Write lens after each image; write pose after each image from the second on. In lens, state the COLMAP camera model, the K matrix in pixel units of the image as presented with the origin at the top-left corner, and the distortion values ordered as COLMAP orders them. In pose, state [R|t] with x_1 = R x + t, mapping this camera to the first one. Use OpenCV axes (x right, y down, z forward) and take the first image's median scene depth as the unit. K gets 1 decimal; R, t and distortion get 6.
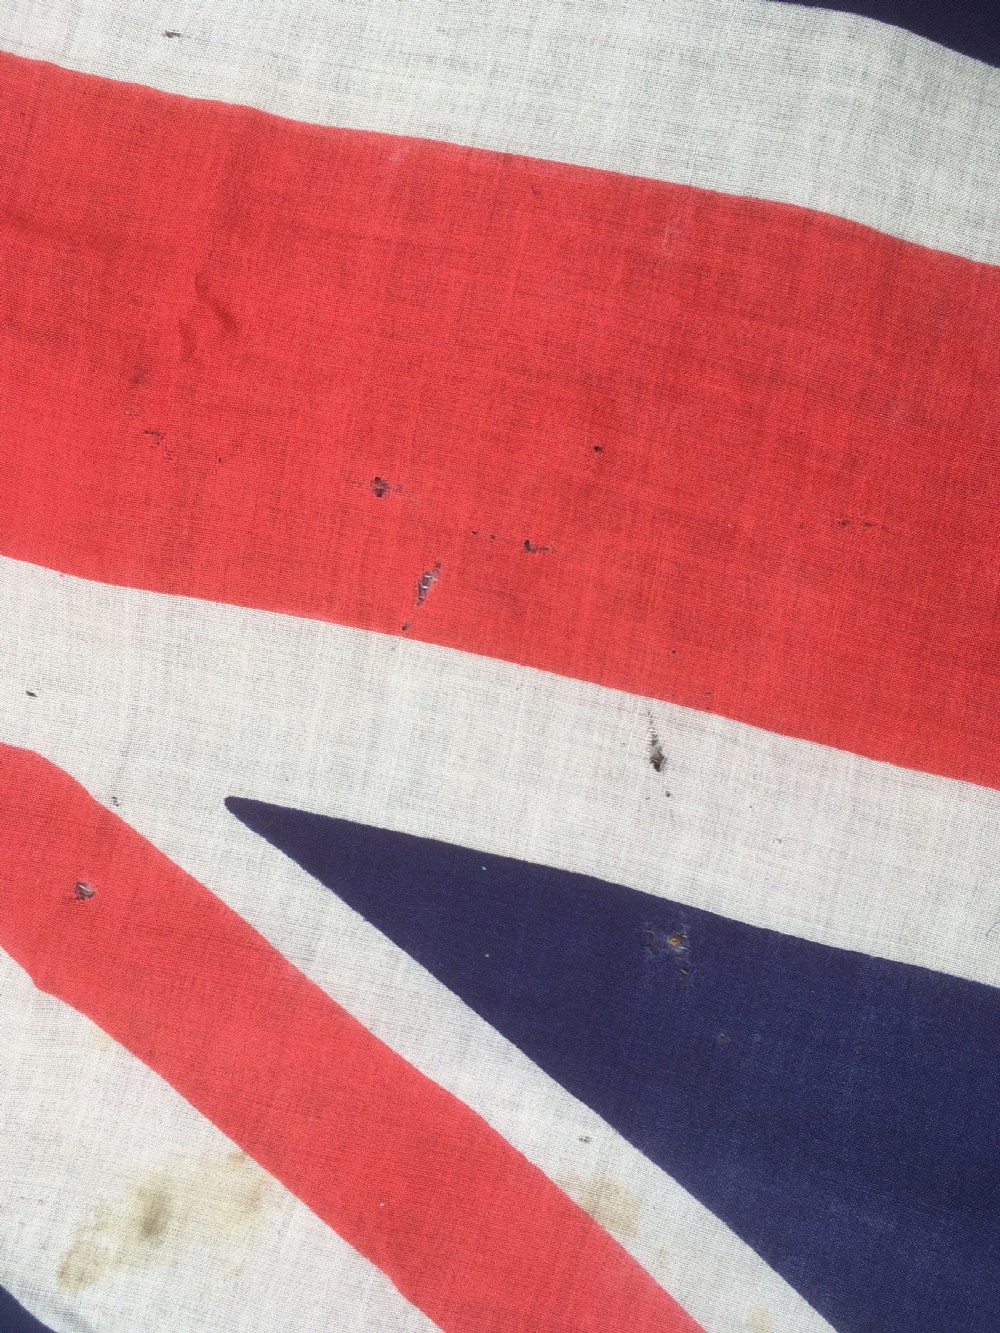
lens RADIAL K [[1357.2, 0, 498.8], [0, 1357.2, 663.4], [0, 0, 1]] dist [0.063014, -0.057009]
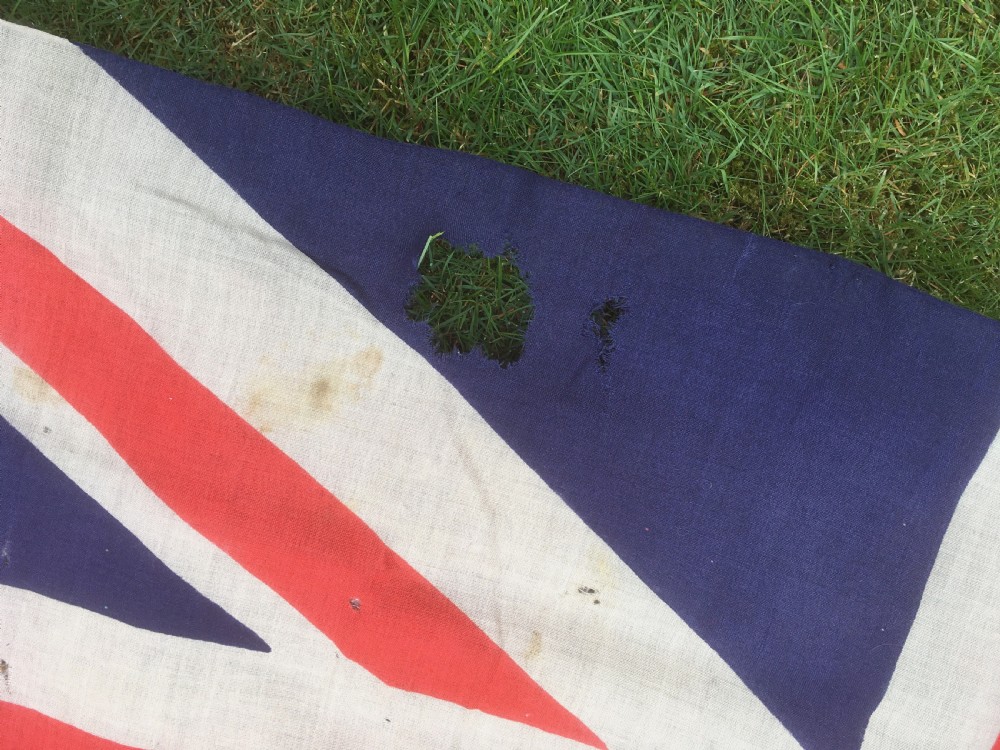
lens RADIAL K [[1018.1, 0, 496.2], [0, 1018.1, 373.1], [0, 0, 1]] dist [0.063014, -0.057009]
pose [[-0.996147, -0.043902, 0.075924, -0.540860], [0.030029, -0.984101, -0.175051, 0.639239], [0.082402, -0.172096, 0.981628, -0.106973]]
